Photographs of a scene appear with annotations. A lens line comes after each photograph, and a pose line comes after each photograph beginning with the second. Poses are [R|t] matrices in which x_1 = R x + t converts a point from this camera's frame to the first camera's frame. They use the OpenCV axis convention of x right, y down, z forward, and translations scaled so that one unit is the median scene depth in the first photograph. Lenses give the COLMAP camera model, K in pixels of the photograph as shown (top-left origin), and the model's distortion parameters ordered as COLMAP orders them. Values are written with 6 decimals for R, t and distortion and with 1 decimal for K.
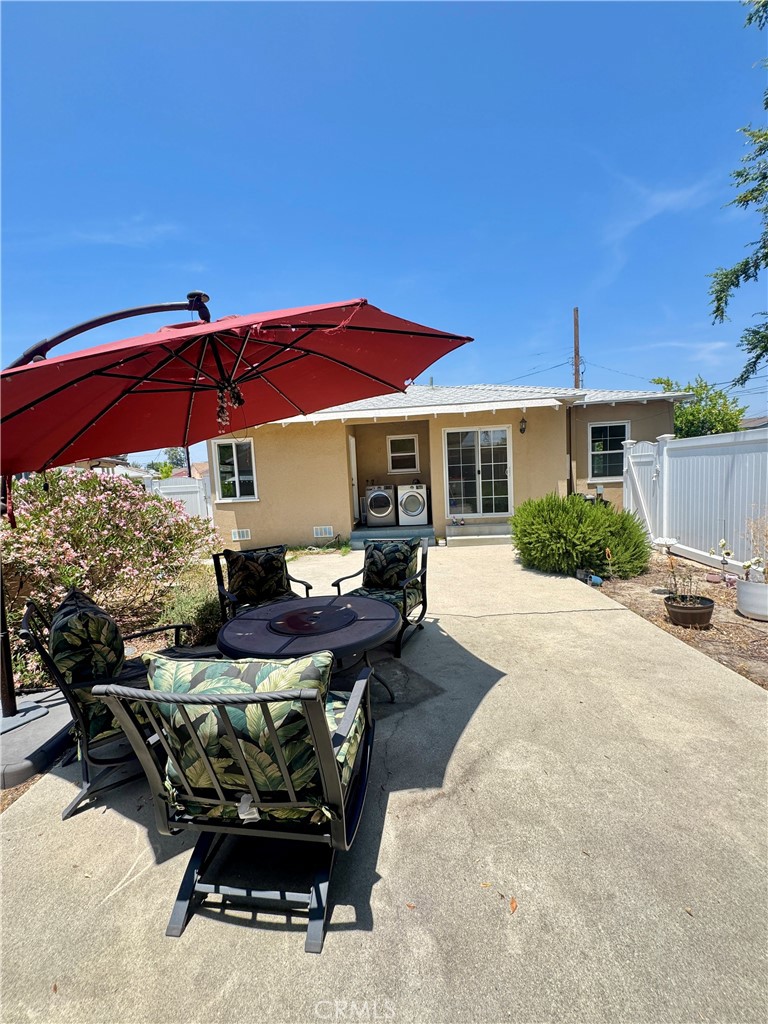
lens RADIAL K [[420.9, 0, 384.2], [0, 420.9, 513.9], [0, 0, 1]] dist [-0.005988, 0.001529]
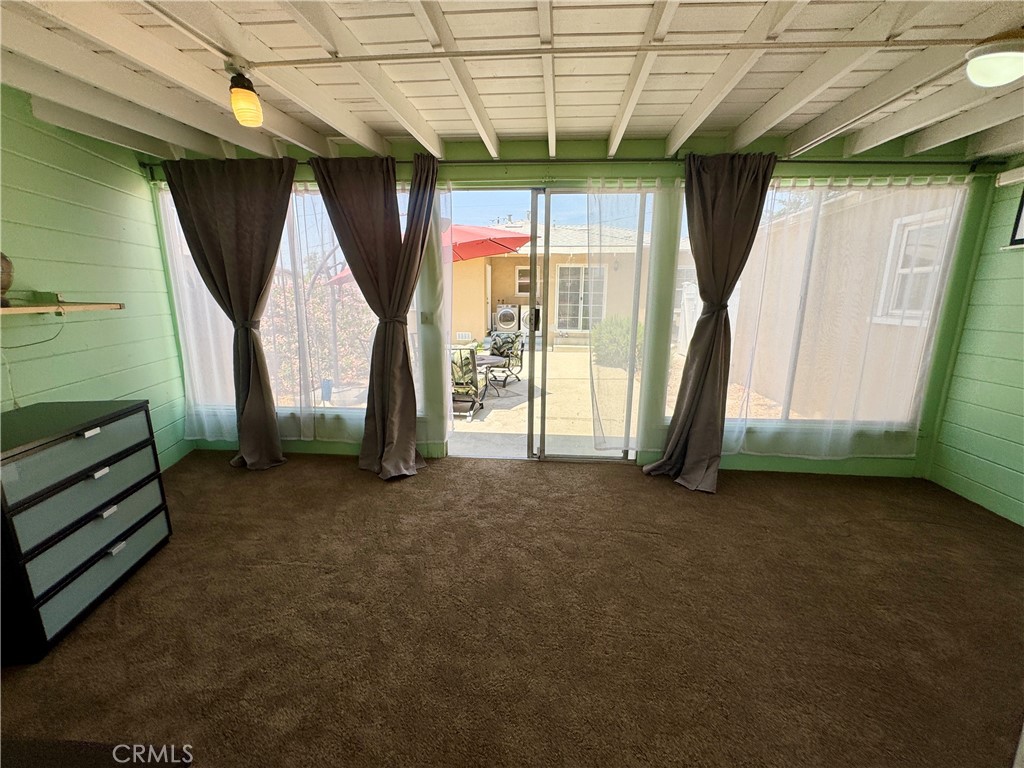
lens RADIAL K [[420.9, 0, 510.0], [0, 420.9, 381.6], [0, 0, 1]] dist [-0.005988, 0.001529]
pose [[0.997885, 0.064026, -0.011237, 0.029605], [-0.062476, 0.992380, 0.106202, 0.034943], [0.017951, -0.105275, 0.994281, -0.364200]]
